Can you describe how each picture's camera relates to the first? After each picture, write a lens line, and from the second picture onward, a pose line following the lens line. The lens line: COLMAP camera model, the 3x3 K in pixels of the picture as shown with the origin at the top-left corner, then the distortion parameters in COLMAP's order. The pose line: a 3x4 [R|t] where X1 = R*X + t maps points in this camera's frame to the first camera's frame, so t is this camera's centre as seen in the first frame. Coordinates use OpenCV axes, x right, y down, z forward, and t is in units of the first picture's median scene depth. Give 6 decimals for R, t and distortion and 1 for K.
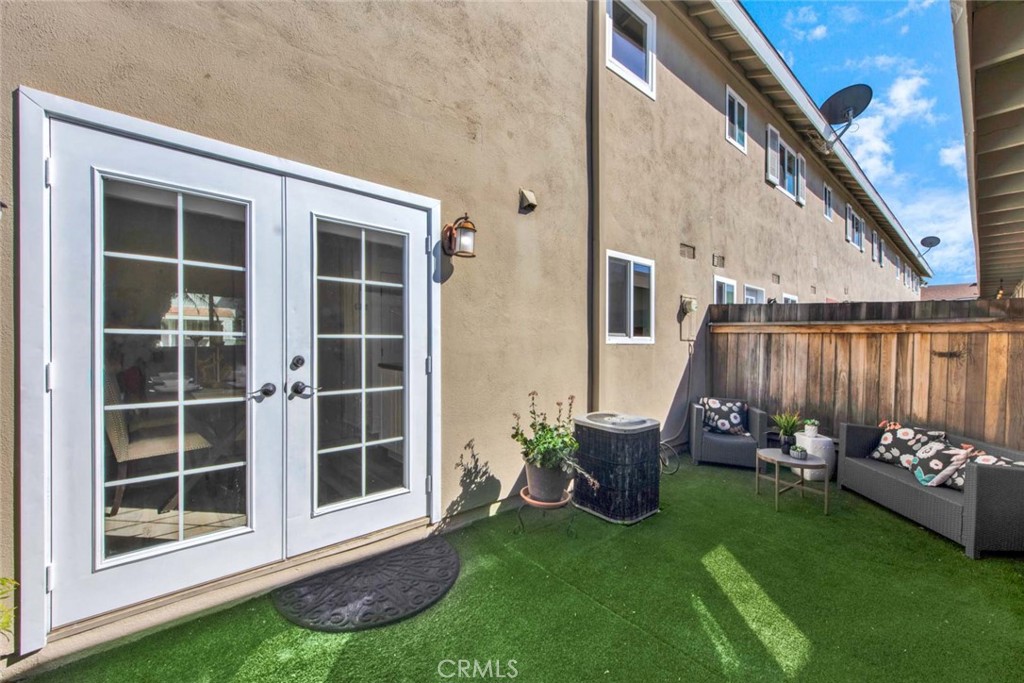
lens RADIAL K [[423.3, 0, 512.0], [0, 423.3, 341.5], [0, 0, 1]] dist [-0.012584, 0.000184]
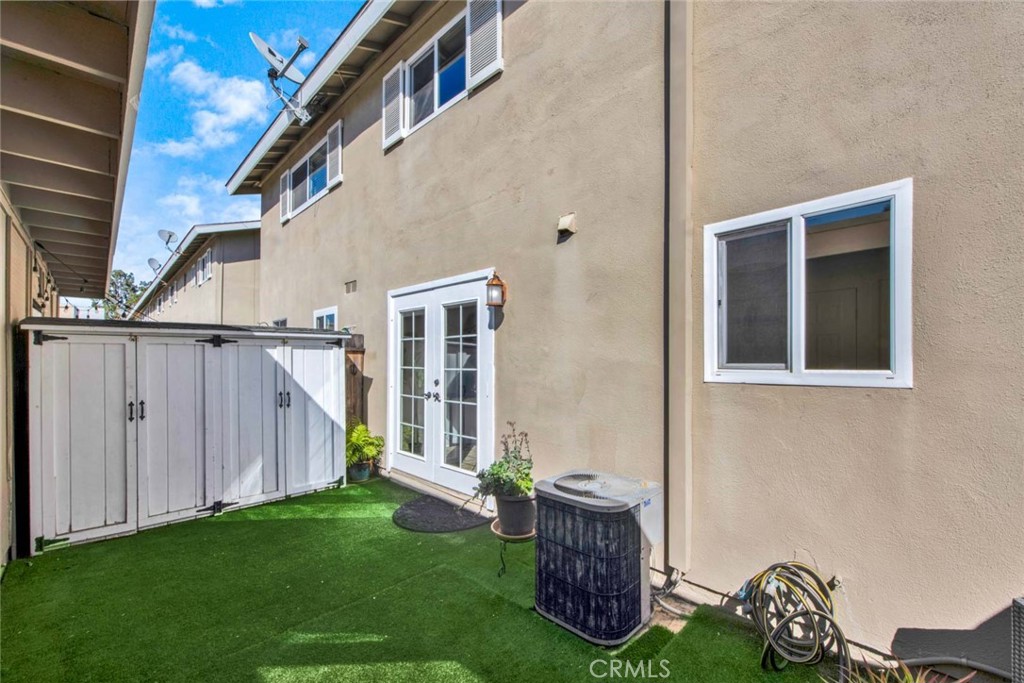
lens RADIAL K [[413.1, 0, 514.0], [0, 413.1, 367.6], [0, 0, 1]] dist [0.001500, 0.000124]
pose [[0.064006, -0.008528, -0.997913, 1.233645], [-0.017037, 0.999808, -0.009637, -0.006613], [0.997804, 0.017618, 0.063848, 1.077823]]
